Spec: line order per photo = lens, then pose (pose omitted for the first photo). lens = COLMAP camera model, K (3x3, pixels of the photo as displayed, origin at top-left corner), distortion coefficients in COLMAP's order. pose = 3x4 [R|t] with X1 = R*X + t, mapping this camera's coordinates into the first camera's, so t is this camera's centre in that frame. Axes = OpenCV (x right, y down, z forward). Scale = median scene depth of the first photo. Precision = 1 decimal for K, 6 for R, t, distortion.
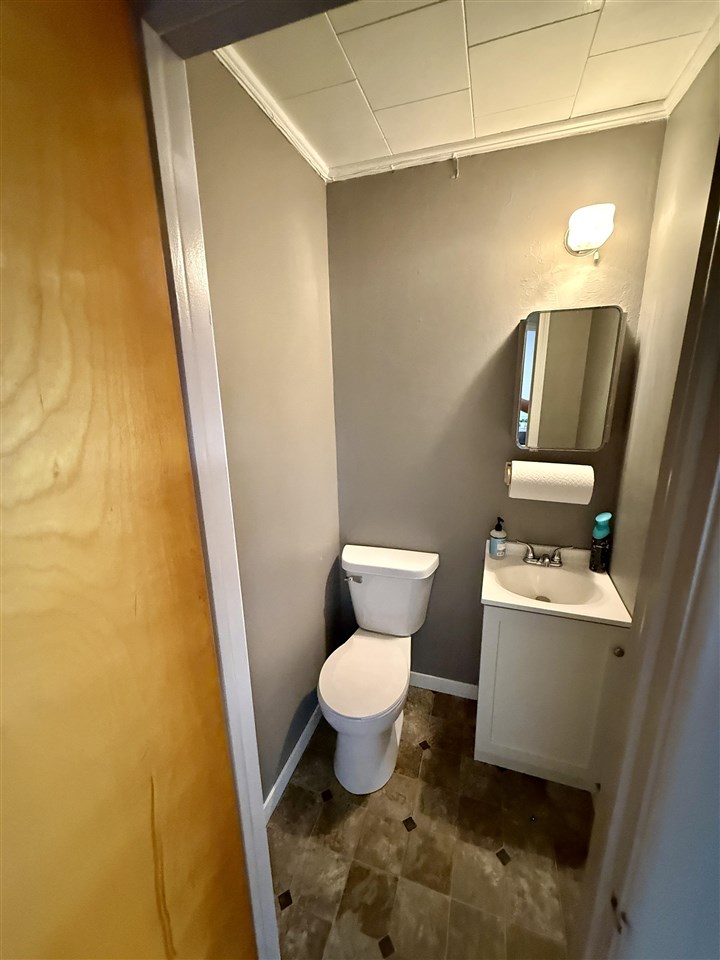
lens RADIAL K [[386.5, 0, 362.3], [0, 386.5, 478.9], [0, 0, 1]] dist [0.000914, -0.000264]
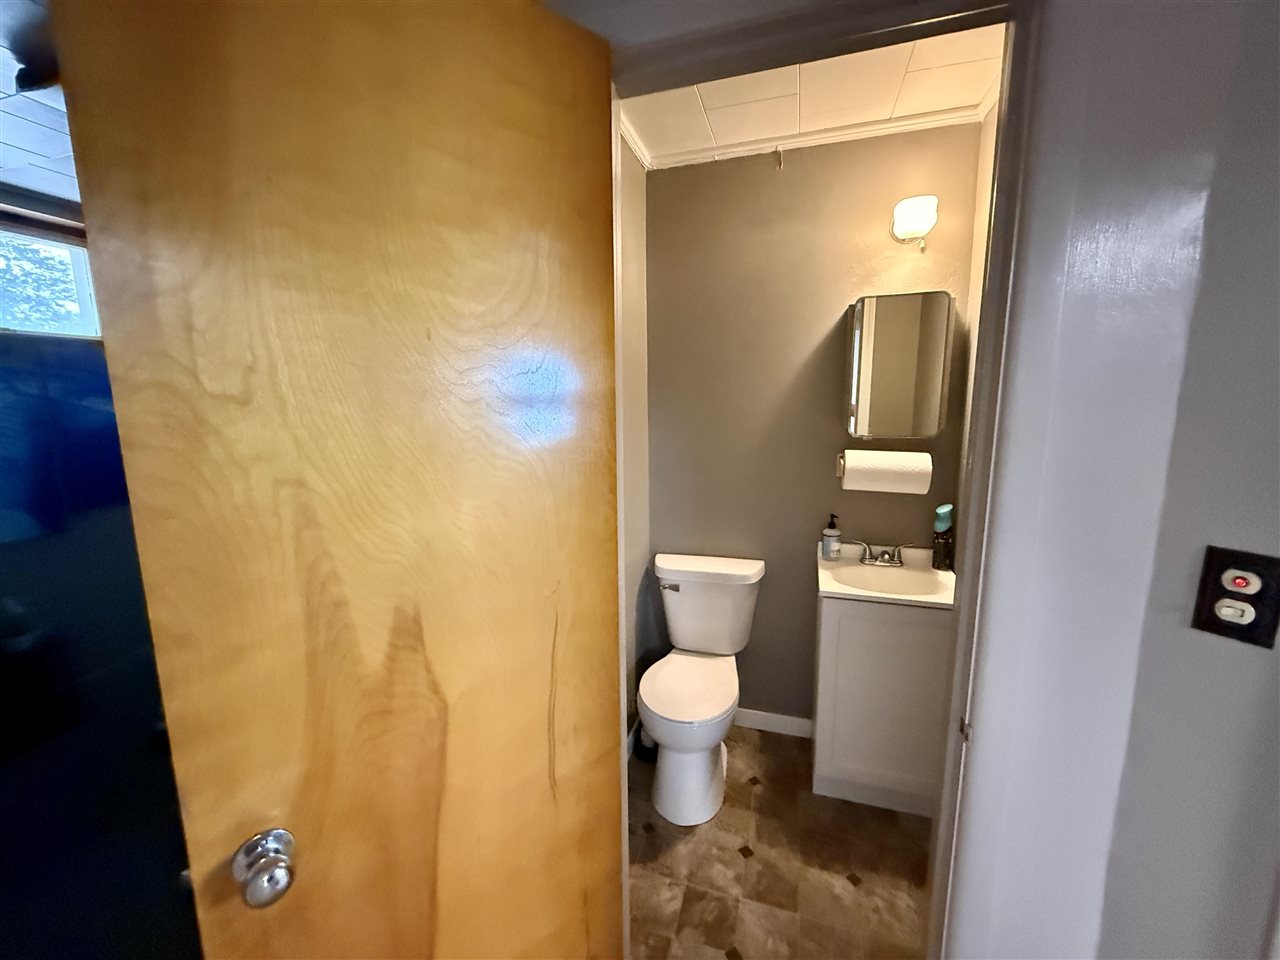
lens RADIAL K [[515.3, 0, 636.0], [0, 515.3, 477.4], [0, 0, 1]] dist [0.000914, -0.000264]
pose [[0.999858, 0.005540, 0.015921, -0.147529], [-0.003922, 0.994991, -0.099883, 0.153820], [-0.016395, 0.099807, 0.994872, -0.244354]]
